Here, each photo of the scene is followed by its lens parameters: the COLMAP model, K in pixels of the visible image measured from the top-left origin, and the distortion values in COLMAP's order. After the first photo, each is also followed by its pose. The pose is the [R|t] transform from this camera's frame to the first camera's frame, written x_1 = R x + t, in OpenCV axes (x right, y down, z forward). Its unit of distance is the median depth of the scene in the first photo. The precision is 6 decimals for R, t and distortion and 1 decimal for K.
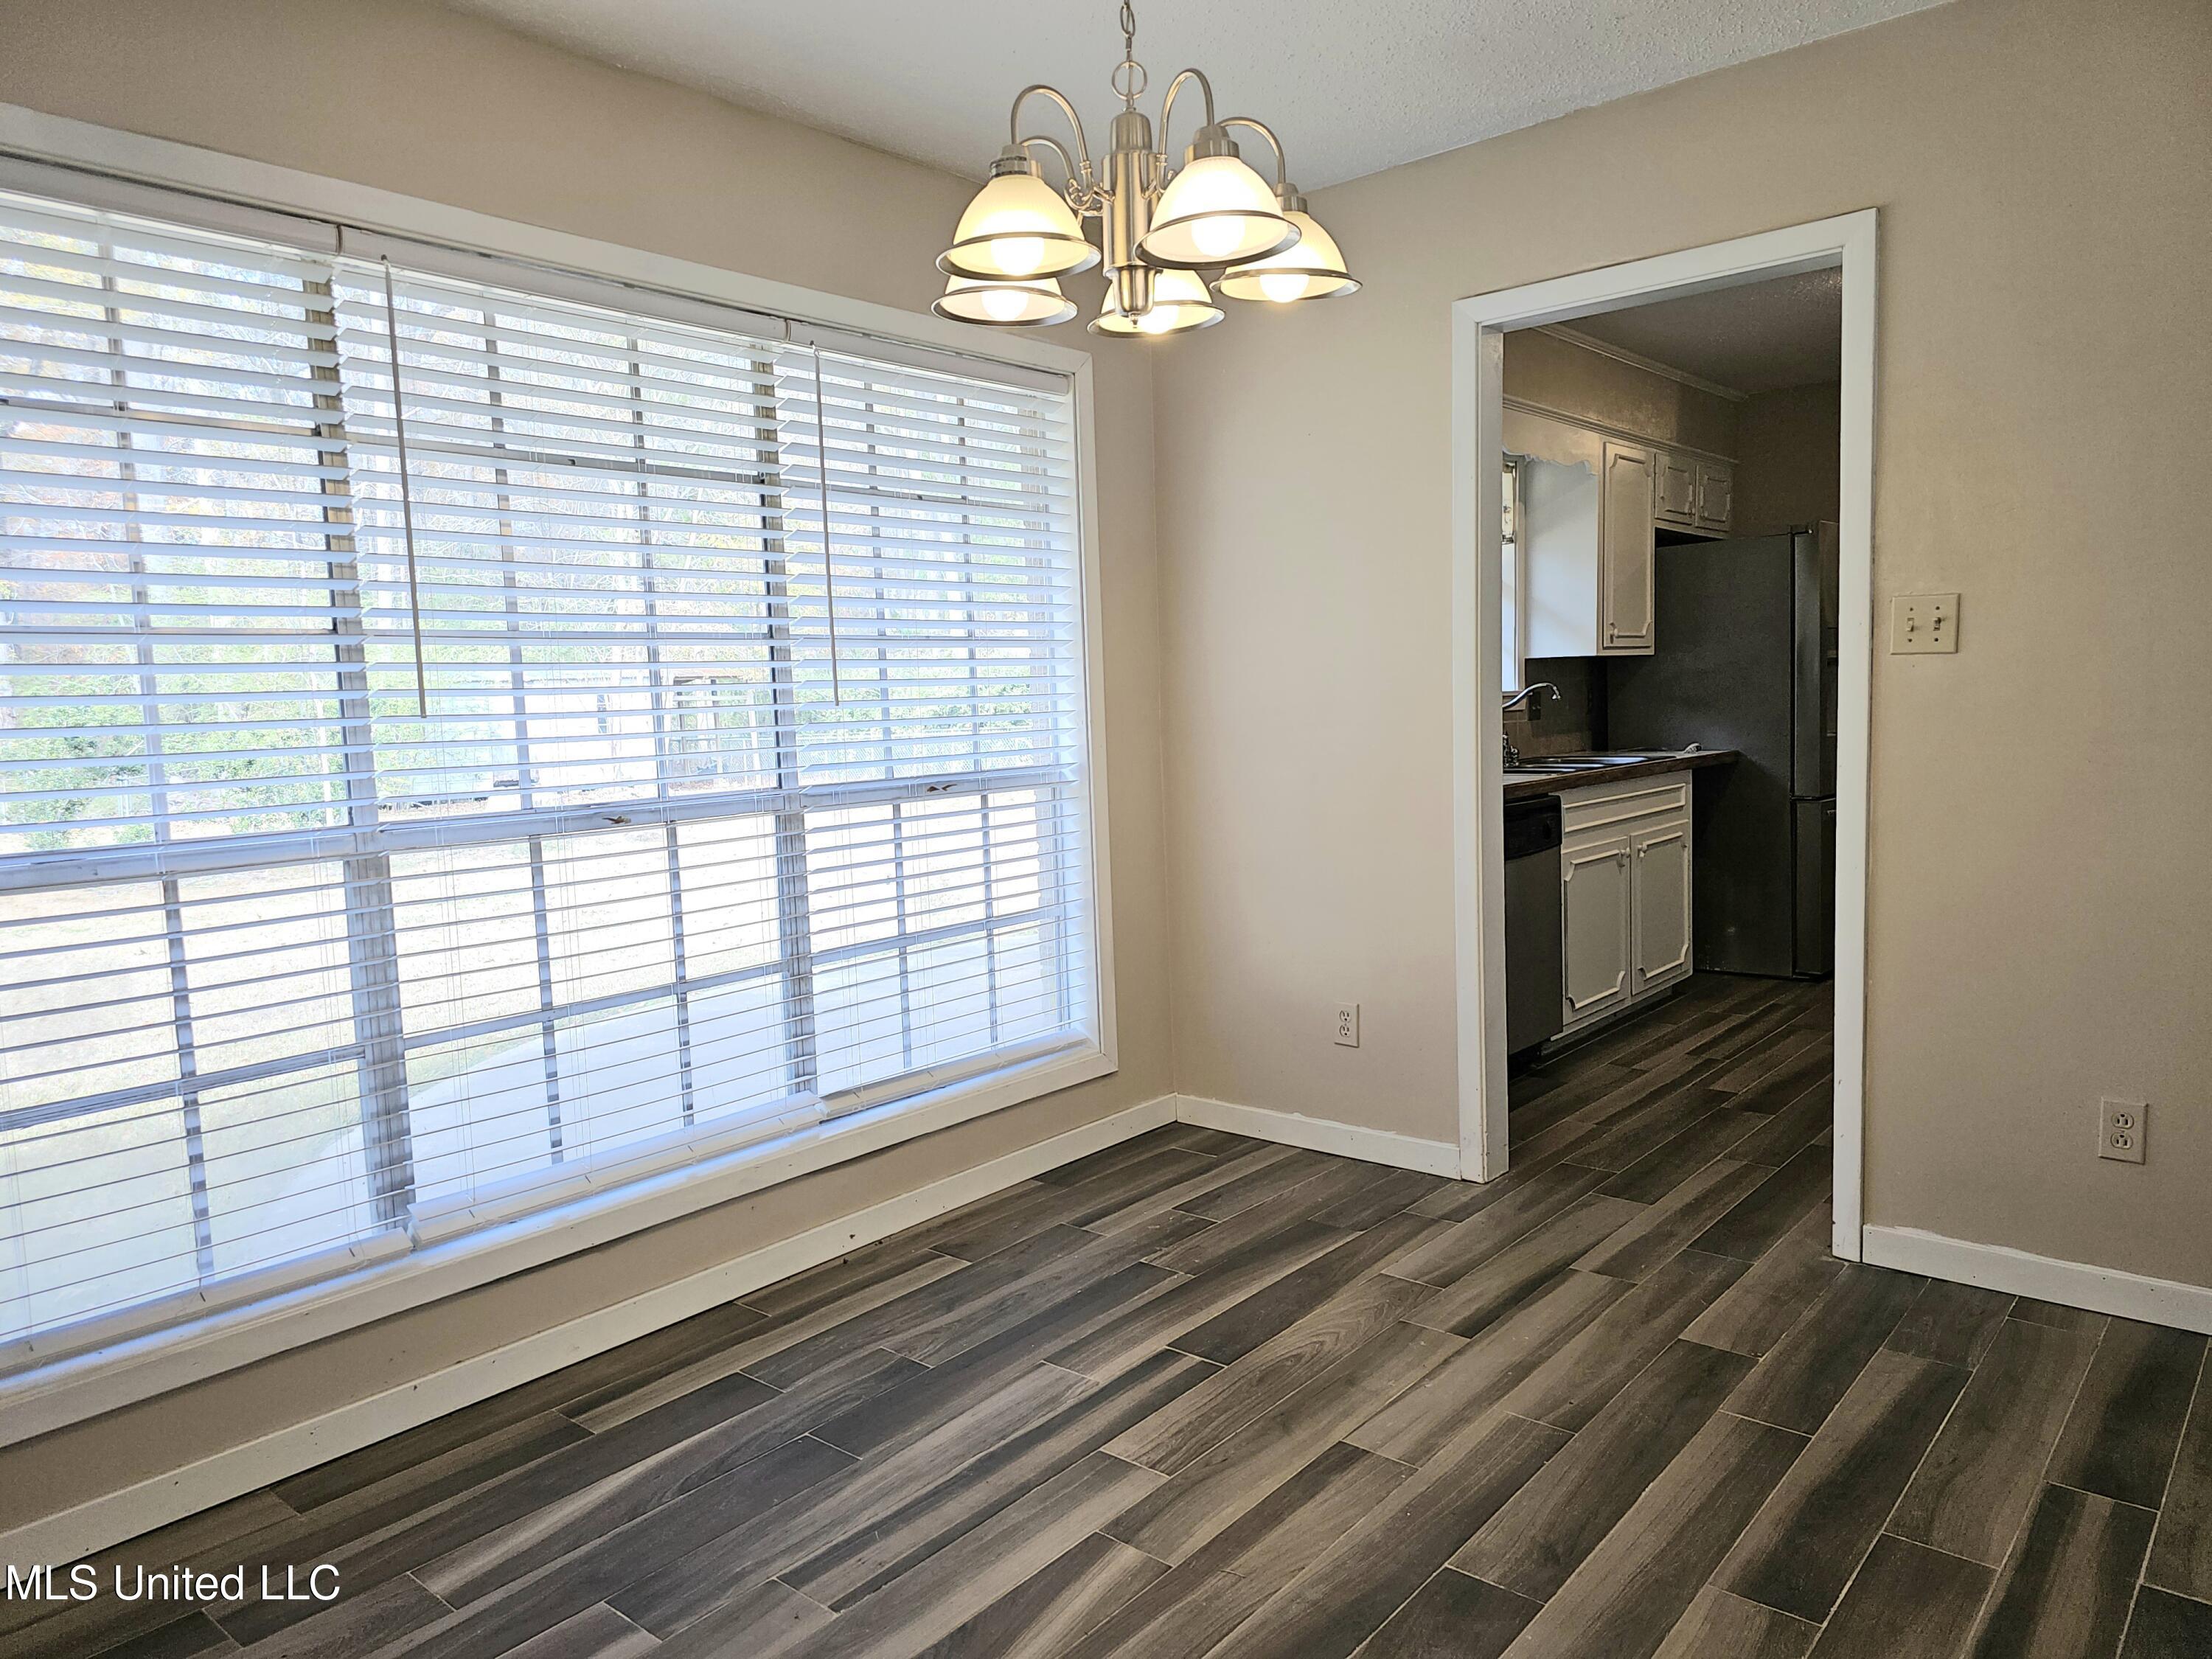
lens RADIAL K [[1508.8, 0, 1104.2], [0, 1508.8, 826.8], [0, 0, 1]] dist [0.028913, -0.001061]
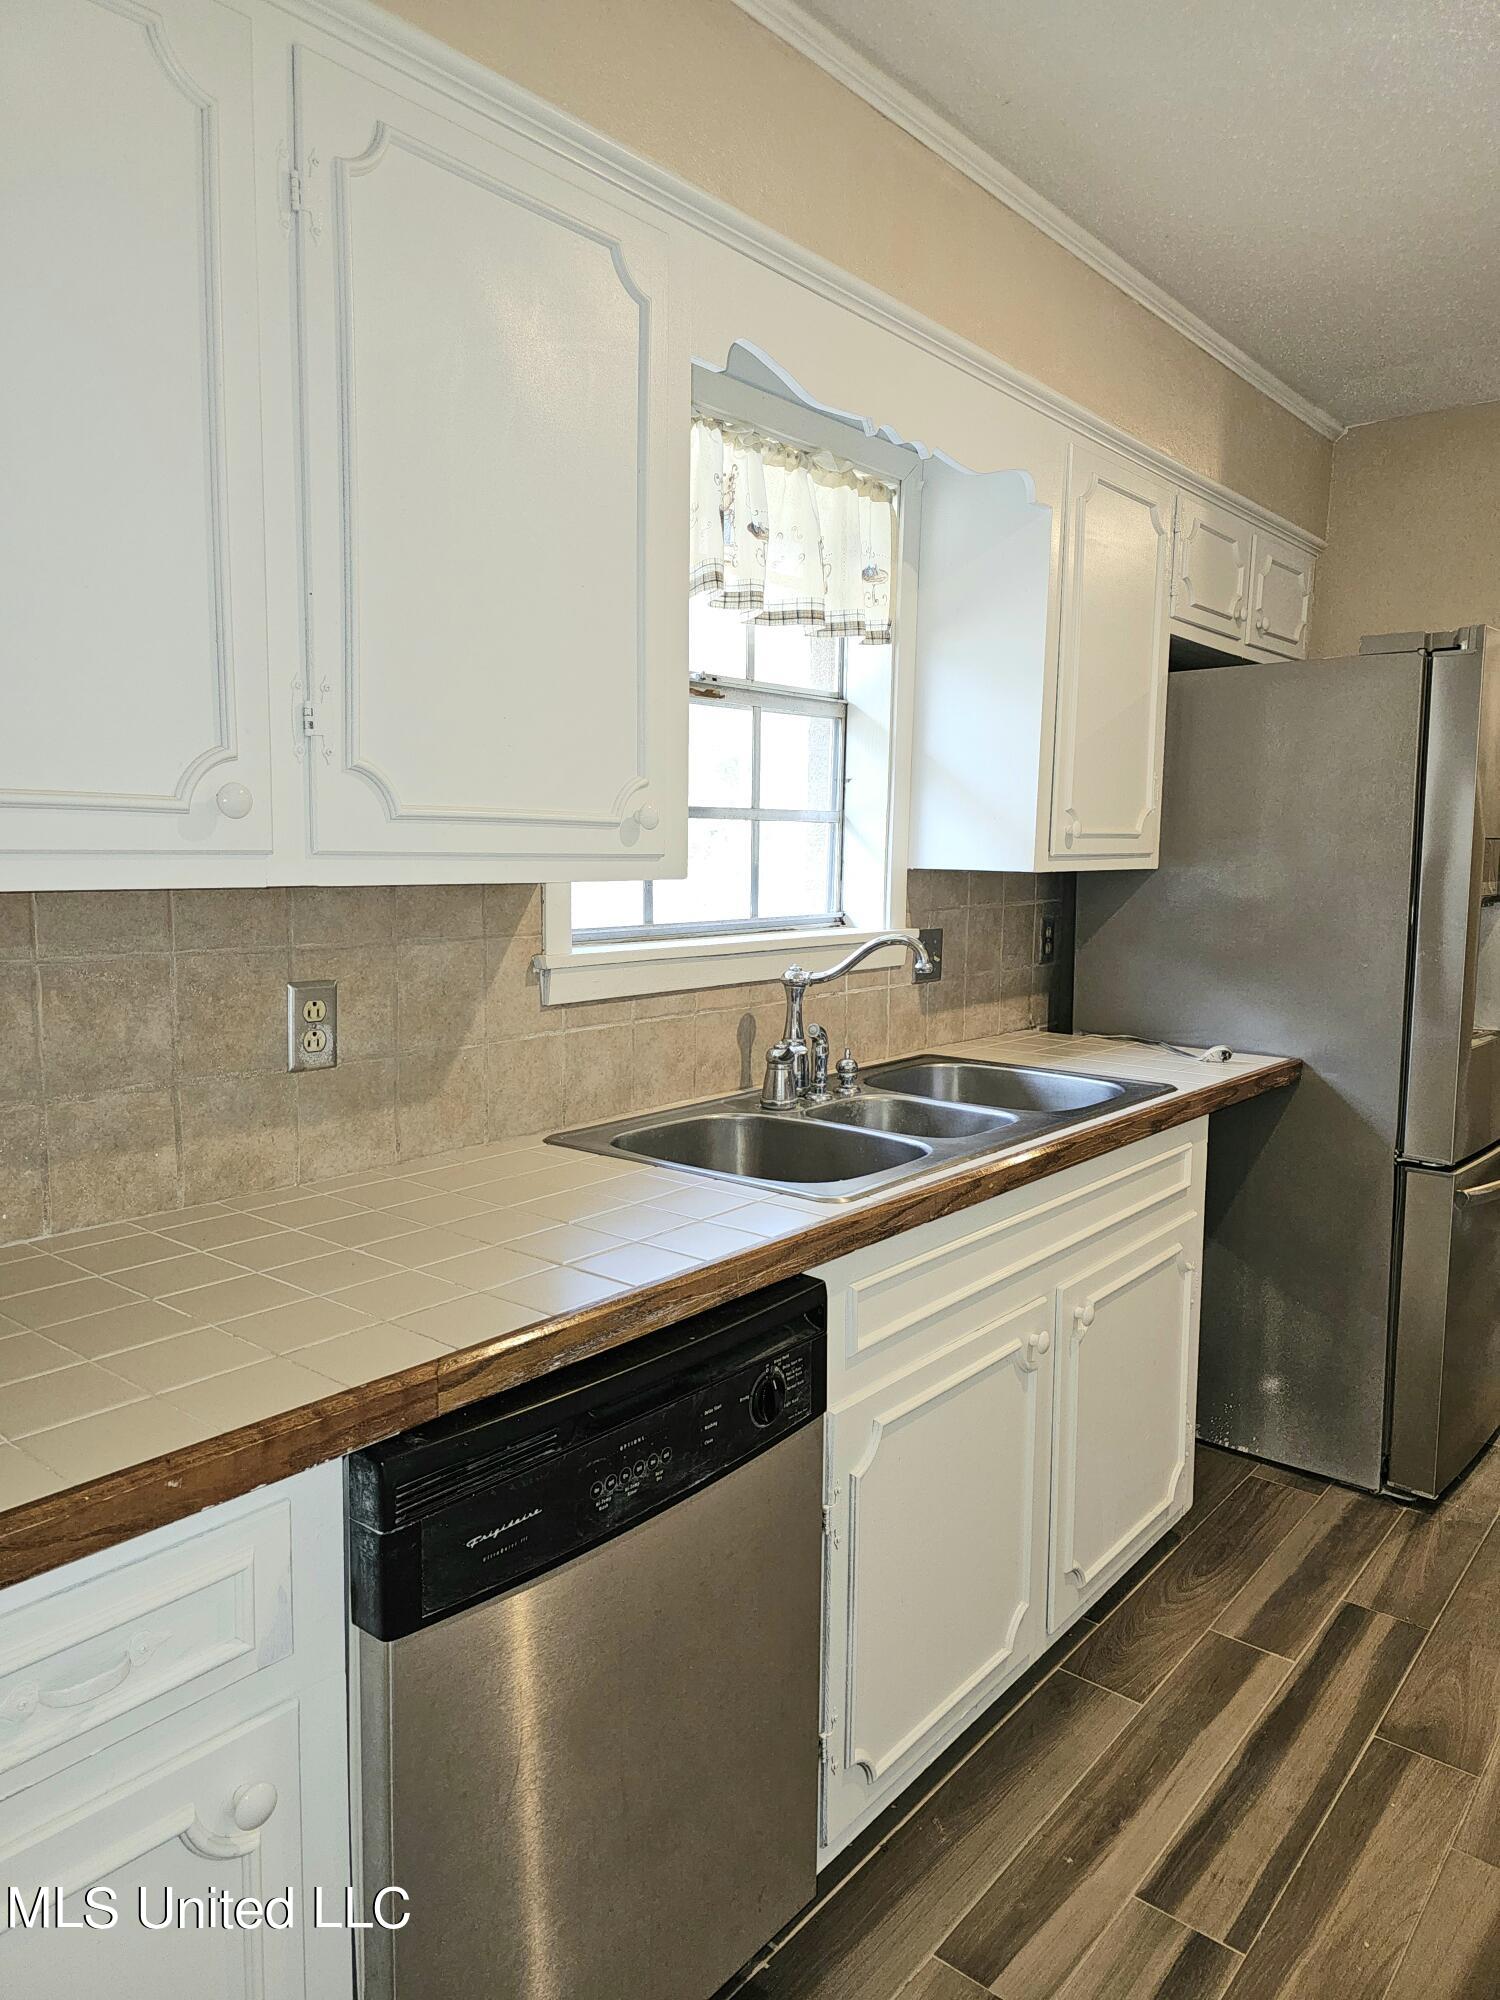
lens RADIAL K [[1364.2, 0, 750.0], [0, 1364.2, 1000.7], [0, 0, 1]] dist [0.028913, -0.001061]
pose [[0.998883, 0.041054, 0.023404, 0.212880], [-0.041687, 0.998759, 0.027235, -0.075682], [-0.022256, -0.028181, 0.999355, 0.523979]]
